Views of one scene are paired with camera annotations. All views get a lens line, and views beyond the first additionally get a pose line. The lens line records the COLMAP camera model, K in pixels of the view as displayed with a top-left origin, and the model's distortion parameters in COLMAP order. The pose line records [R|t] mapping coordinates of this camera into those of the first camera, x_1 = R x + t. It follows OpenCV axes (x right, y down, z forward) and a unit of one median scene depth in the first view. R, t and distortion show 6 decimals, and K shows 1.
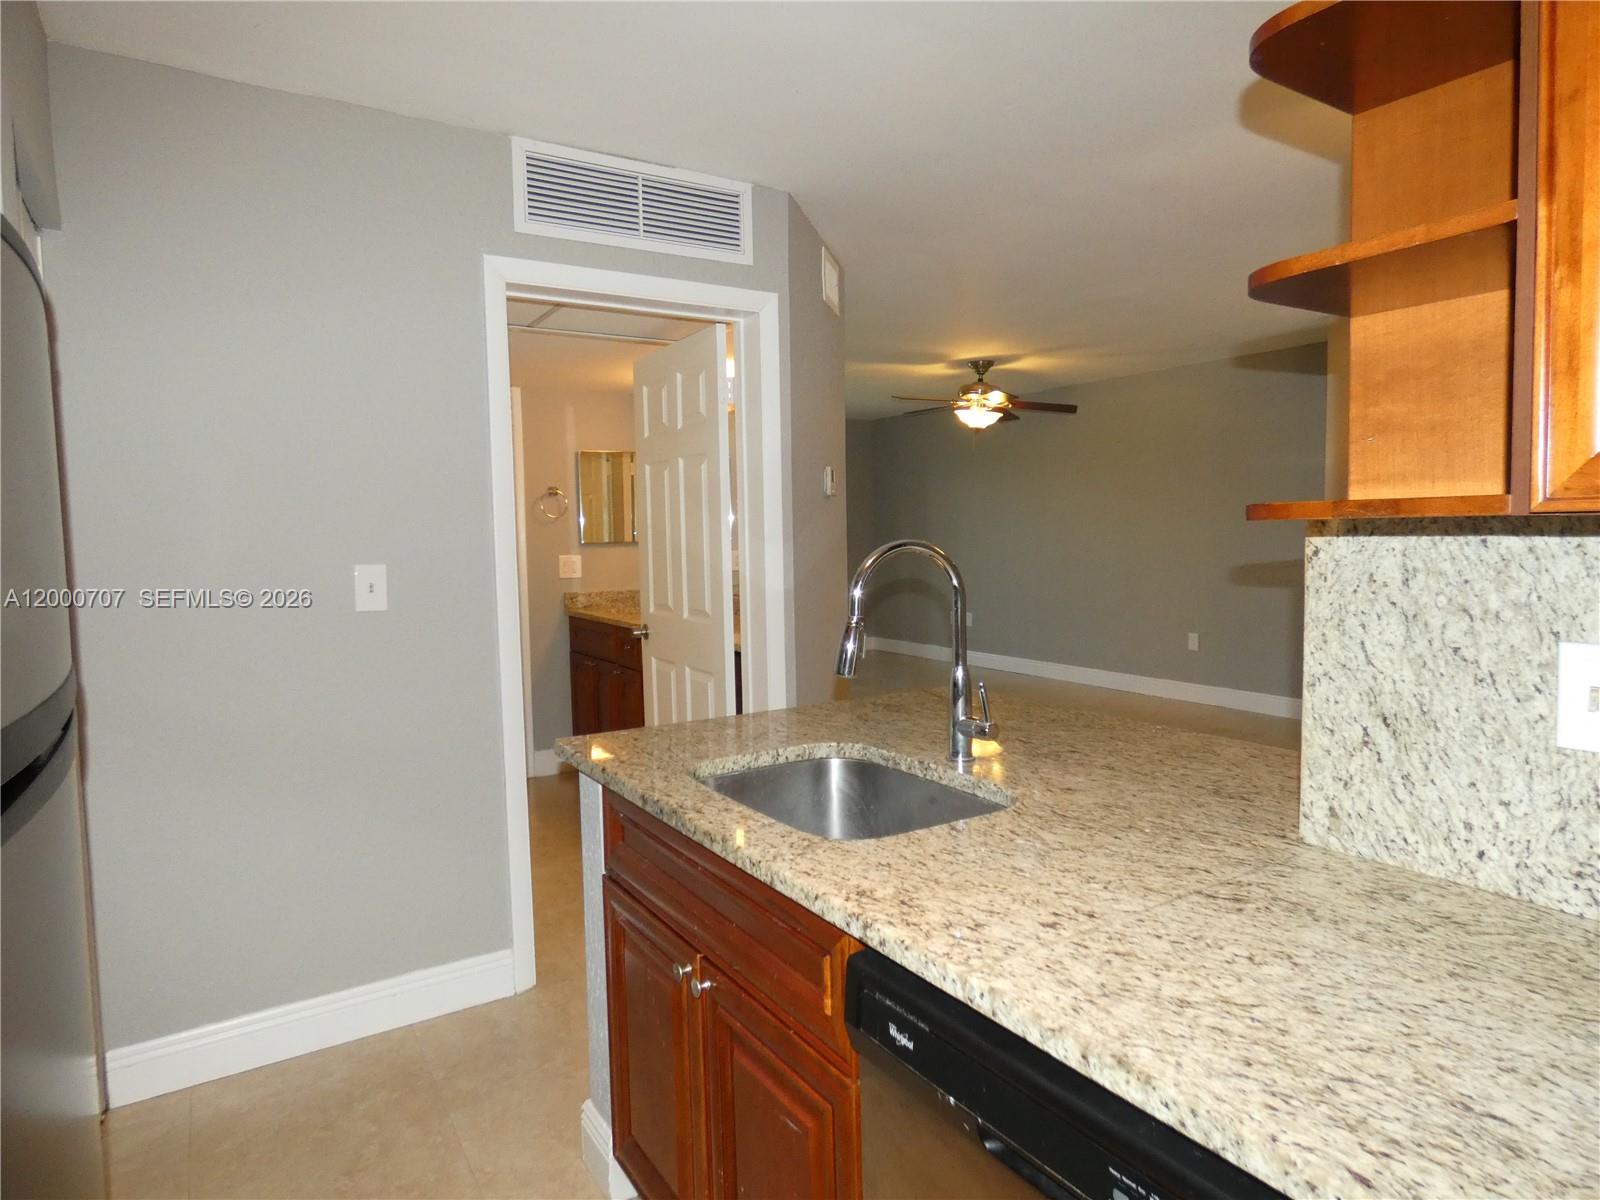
lens RADIAL K [[945.3, 0, 792.0], [0, 945.3, 596.6], [0, 0, 1]] dist [-0.034827, -0.000276]
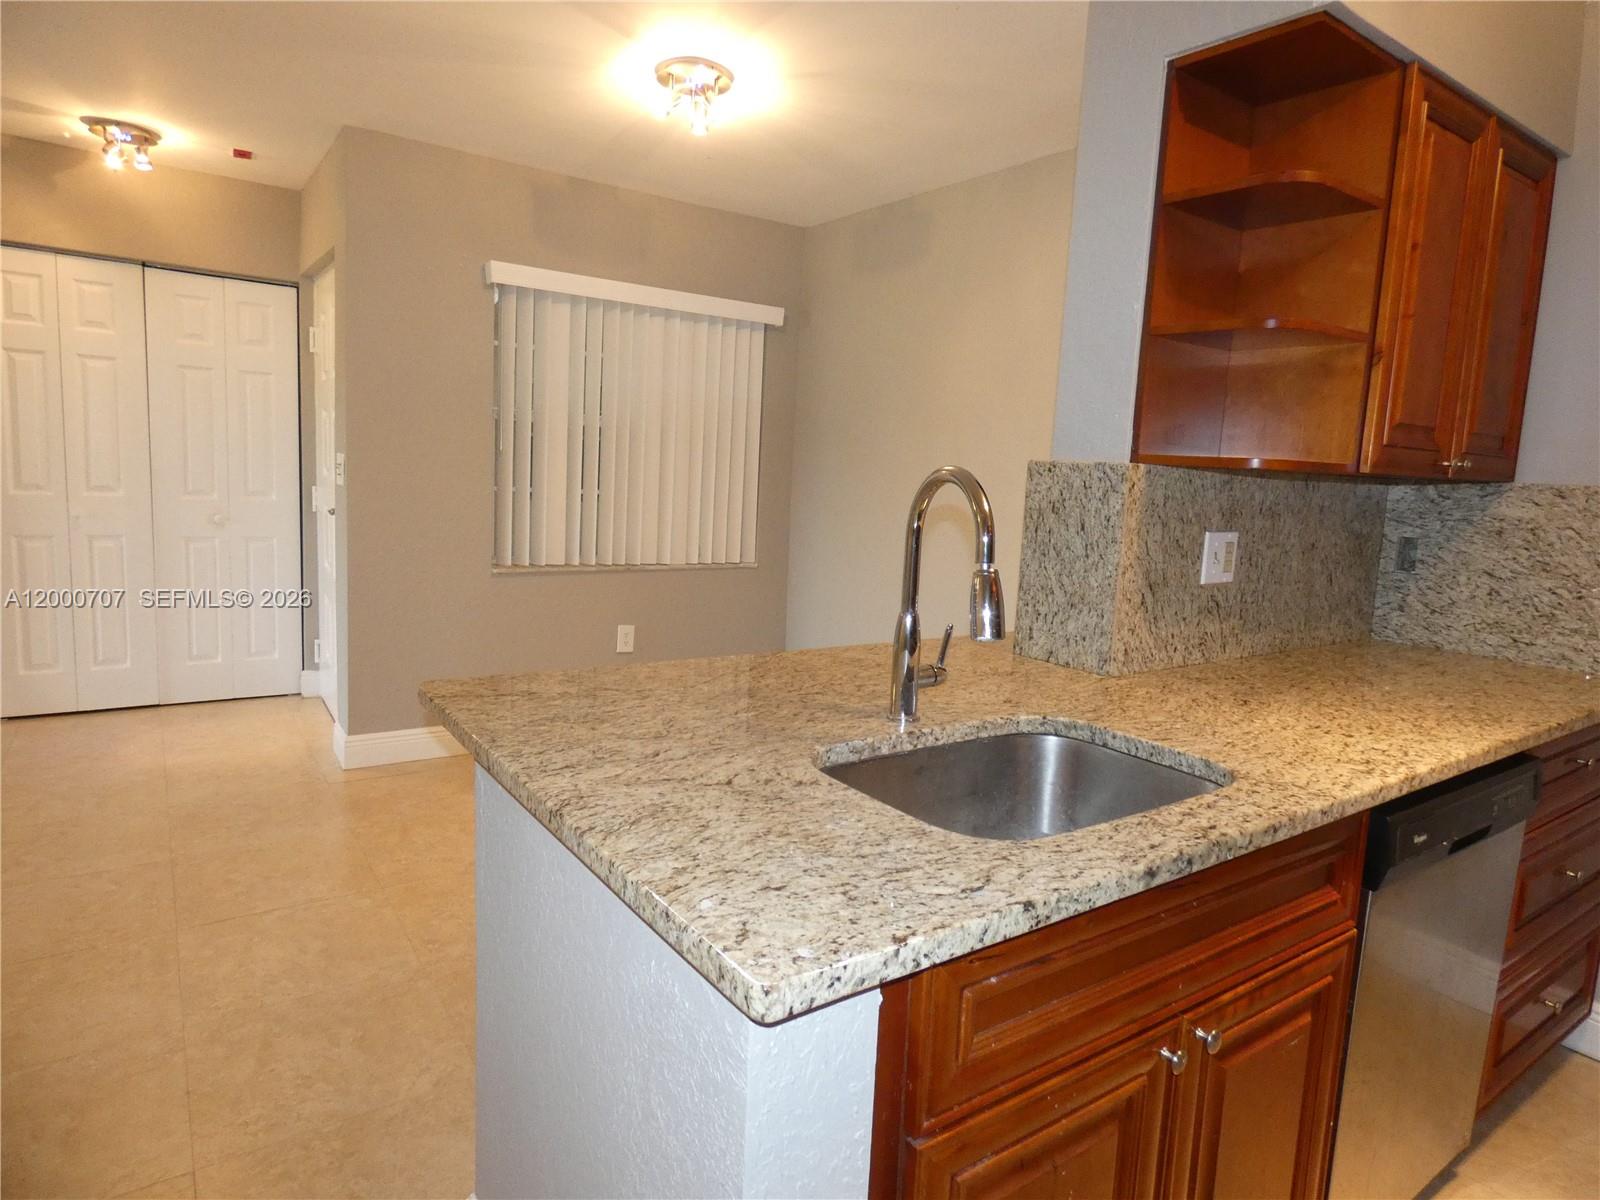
lens RADIAL K [[945.3, 0, 792.0], [0, 945.3, 596.6], [0, 0, 1]] dist [-0.034827, -0.000276]
pose [[-0.039760, -0.116094, 0.992442, -1.155961], [0.031838, 0.992576, 0.117385, -0.078856], [-0.998702, 0.036265, -0.035768, 1.933672]]
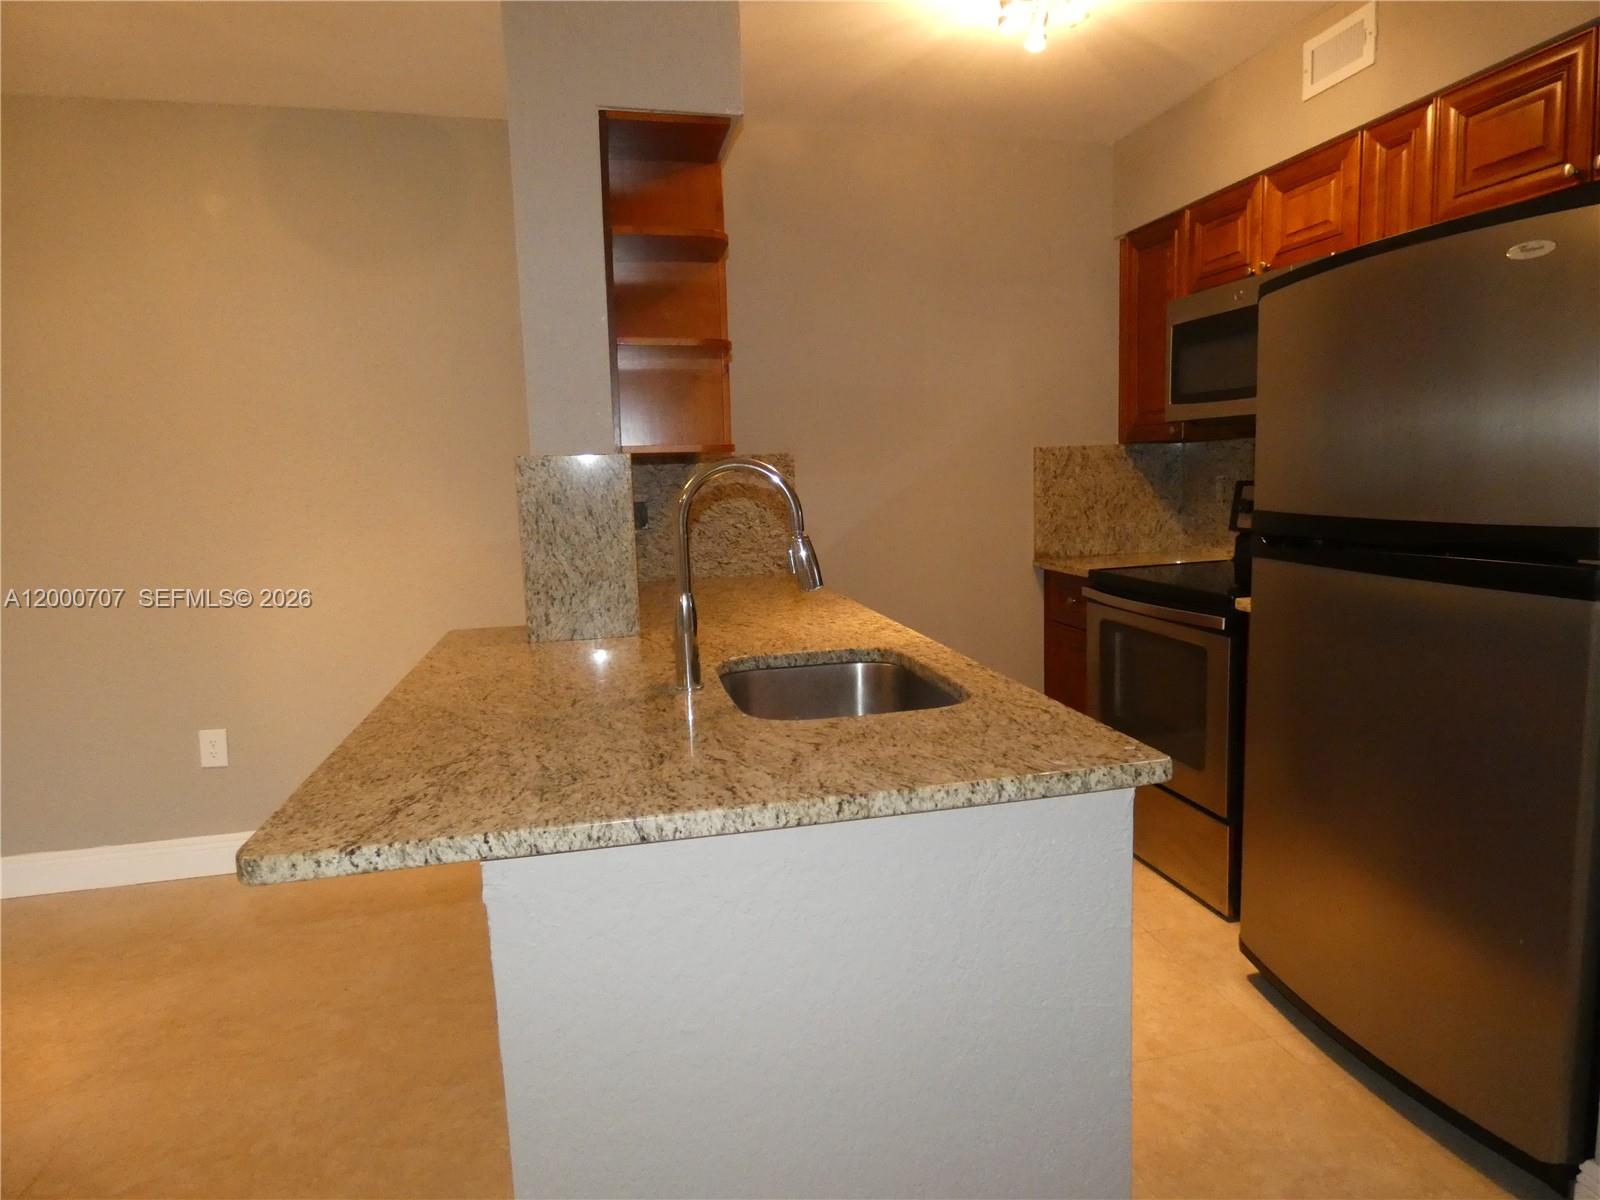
lens RADIAL K [[953.8, 0, 803.5], [0, 953.8, 600.8], [0, 0, 1]] dist [-0.026323, -0.004049]
pose [[-0.940794, 0.006140, 0.338923, -0.460195], [0.078120, 0.976850, 0.199150, -0.173891], [-0.329854, 0.213836, -0.919495, 3.148307]]
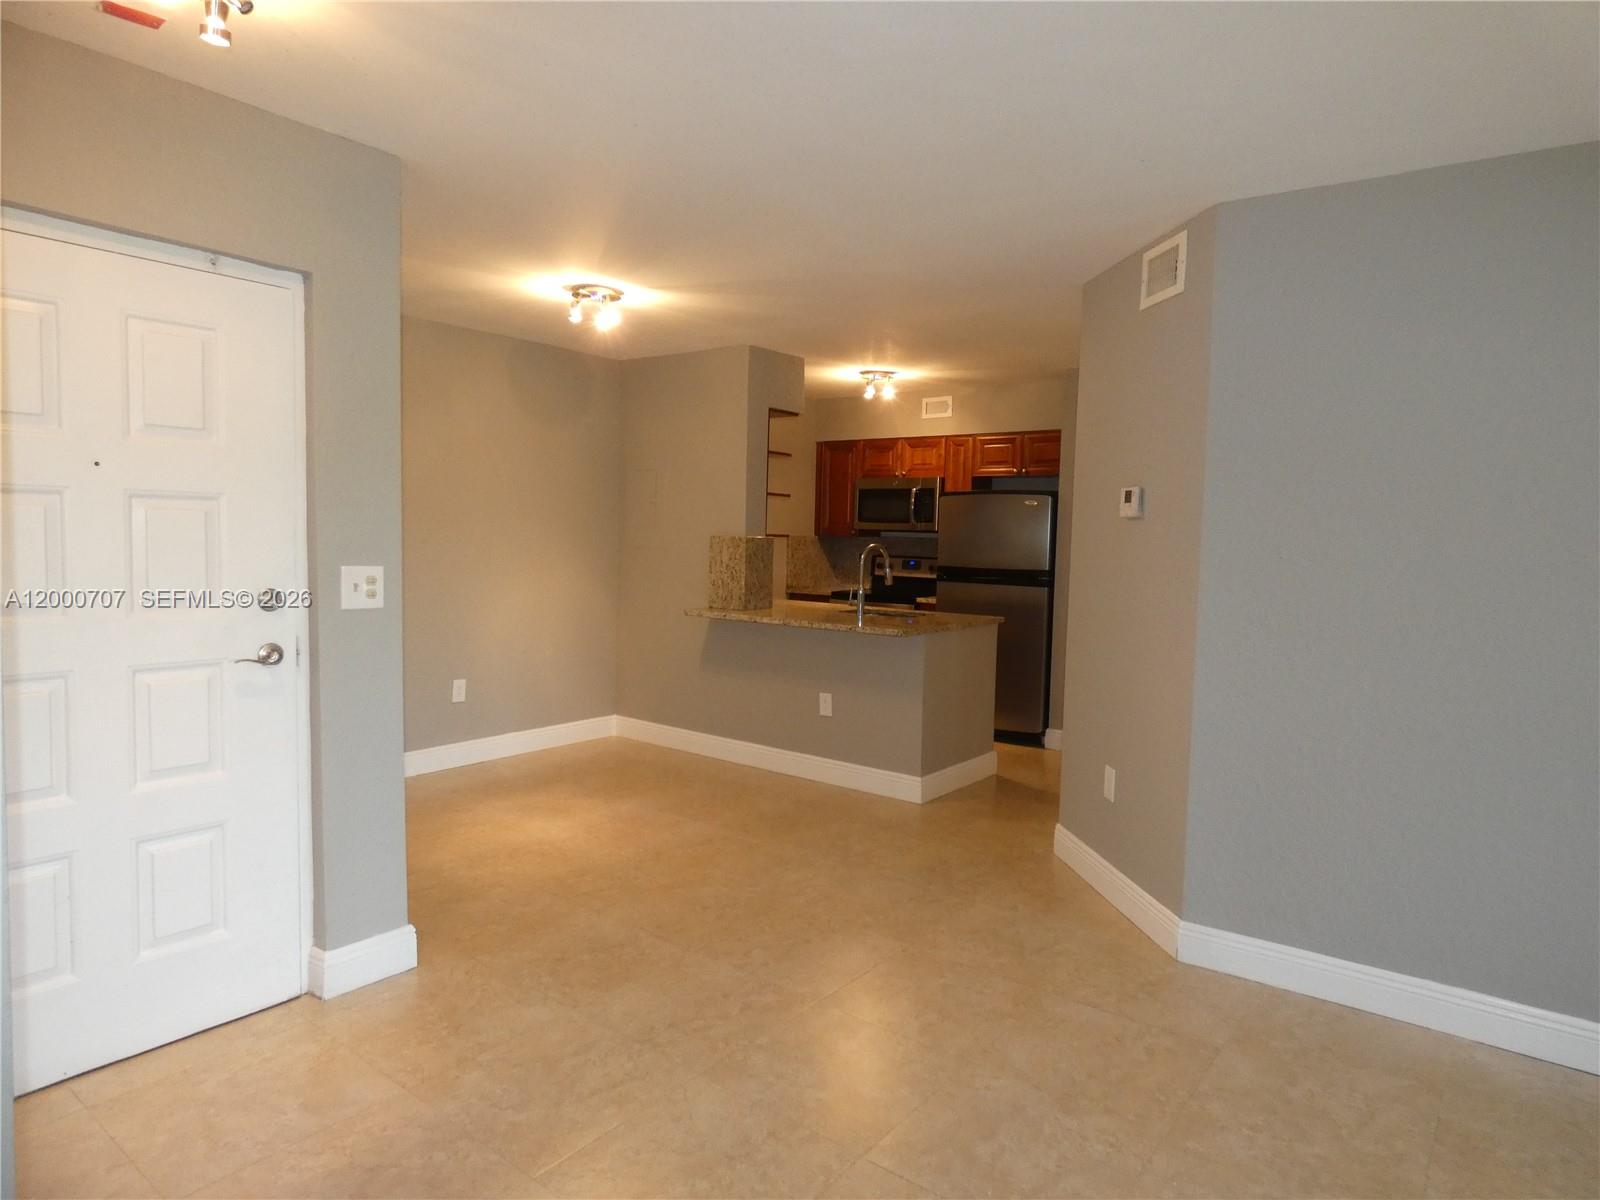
lens RADIAL K [[953.8, 0, 803.5], [0, 953.8, 600.8], [0, 0, 1]] dist [-0.026323, -0.004049]
pose [[-0.936345, 0.025528, -0.350152, 2.488159], [-0.029029, 0.988308, 0.149681, -0.581830], [0.349879, 0.150317, -0.924656, 6.565266]]
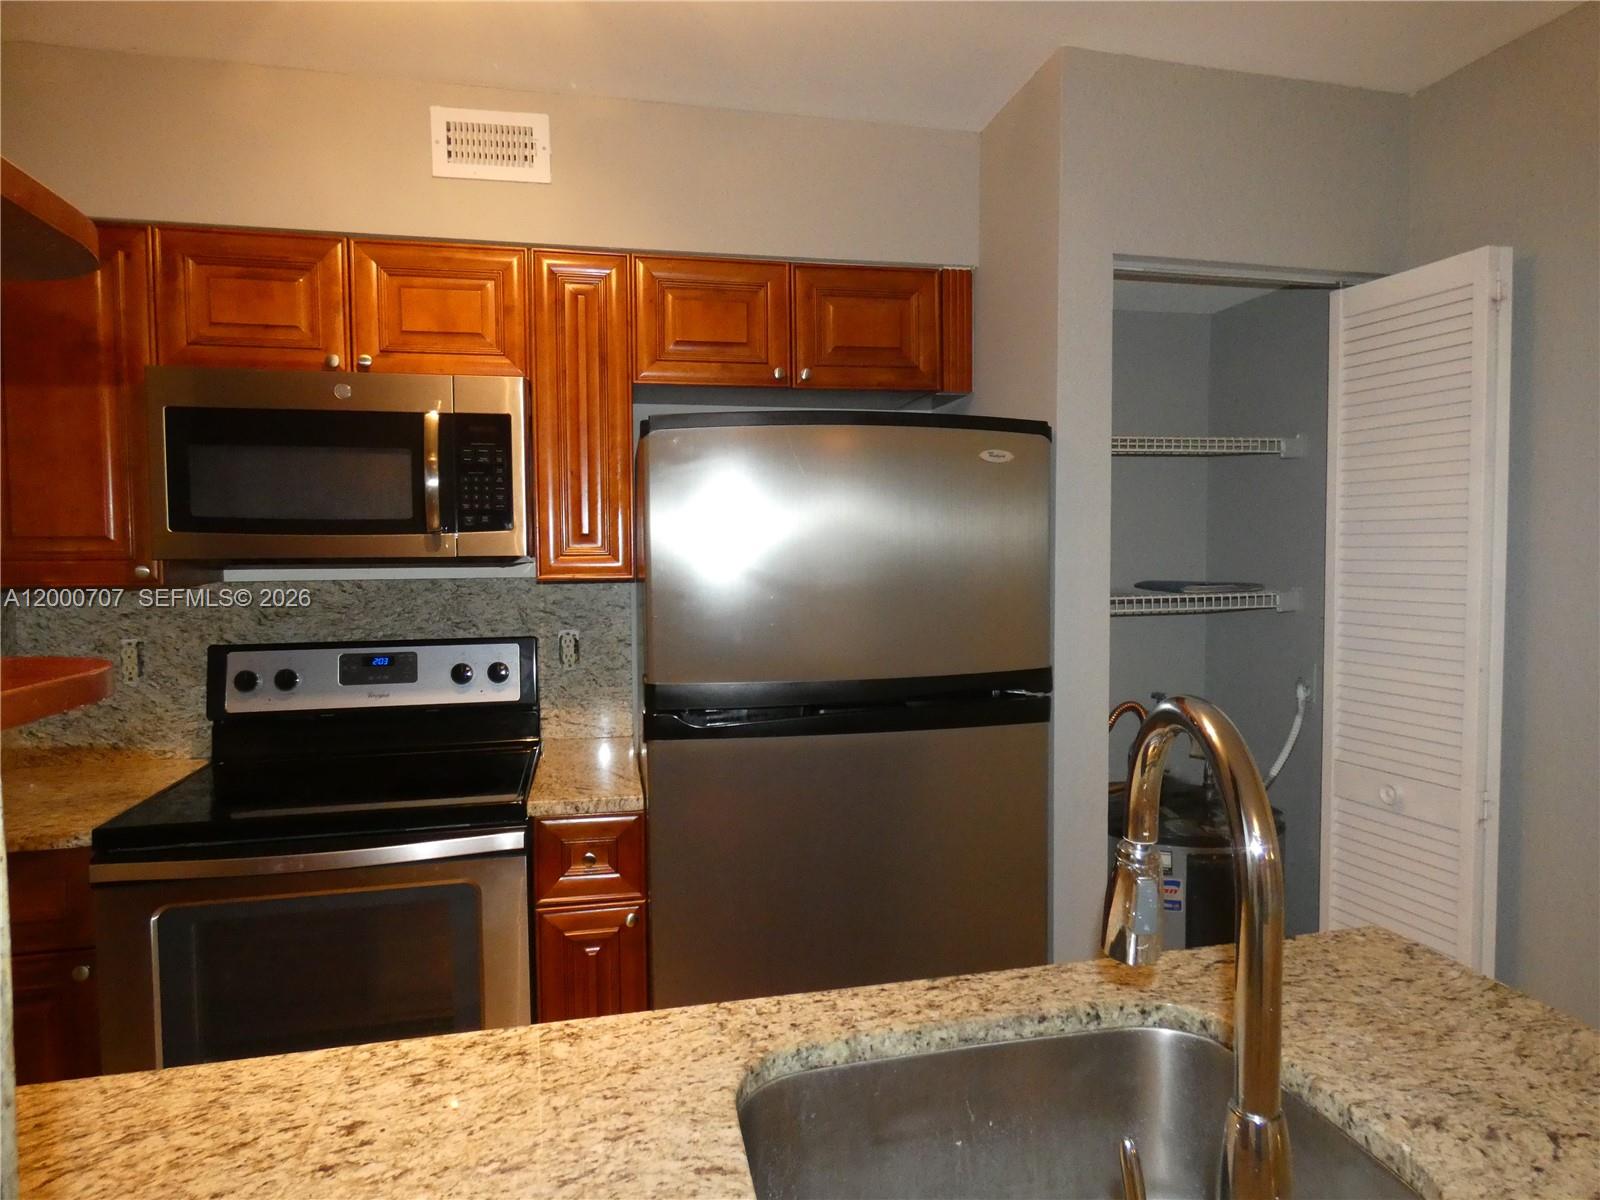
lens RADIAL K [[959.6, 0, 820.7], [0, 959.6, 600.0], [0, 0, 1]] dist [0.000835, 0.001193]
pose [[-0.323588, 0.074953, -0.943225, 0.900210], [-0.054501, 0.993726, 0.097663, -0.213944], [0.944627, 0.083009, -0.317473, 1.613232]]
